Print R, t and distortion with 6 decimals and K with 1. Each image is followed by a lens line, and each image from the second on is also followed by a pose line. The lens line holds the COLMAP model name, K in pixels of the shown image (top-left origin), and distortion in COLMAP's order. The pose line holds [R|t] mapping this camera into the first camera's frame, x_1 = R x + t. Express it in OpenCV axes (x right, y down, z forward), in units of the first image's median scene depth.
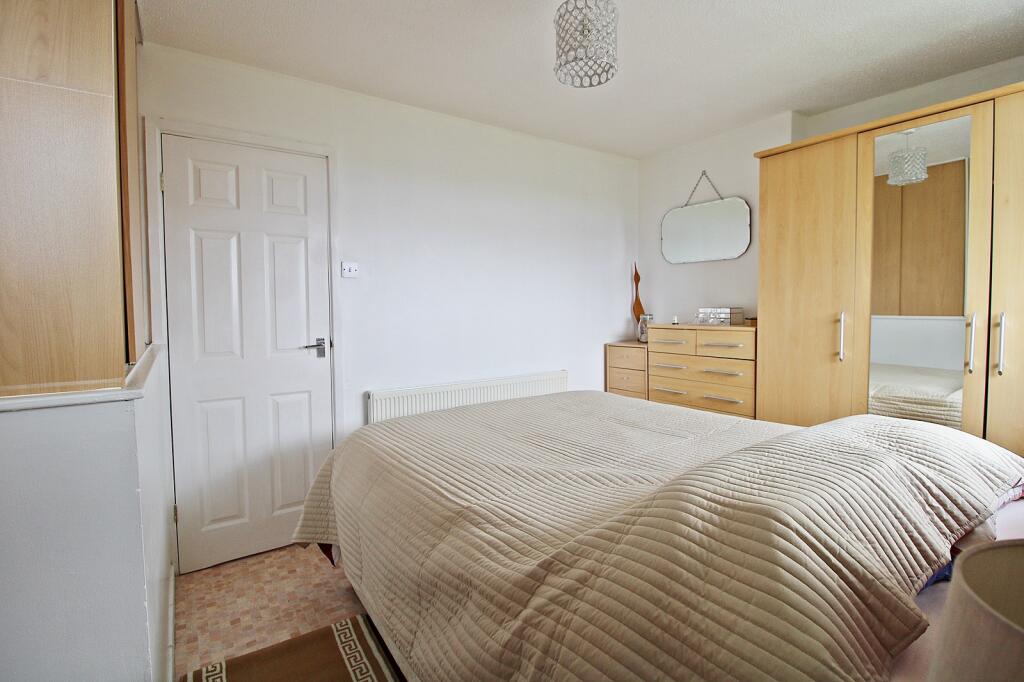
lens RADIAL K [[467.2, 0, 512.0], [0, 467.2, 341.0], [0, 0, 1]] dist [0.000139, -0.011605]
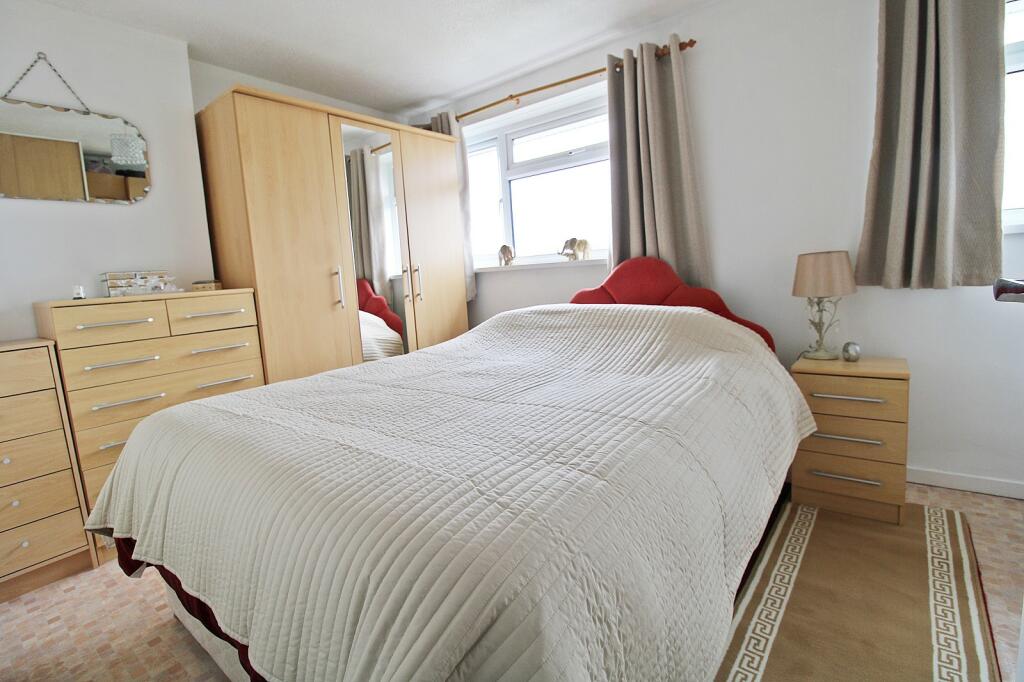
lens RADIAL K [[506.2, 0, 516.2], [0, 506.2, 327.1], [0, 0, 1]] dist [0.003523, -0.016003]
pose [[-0.324867, -0.056777, 0.944054, -0.605383], [0.148966, 0.982665, 0.110361, 0.014546], [-0.933954, 0.176484, -0.310777, 0.969471]]
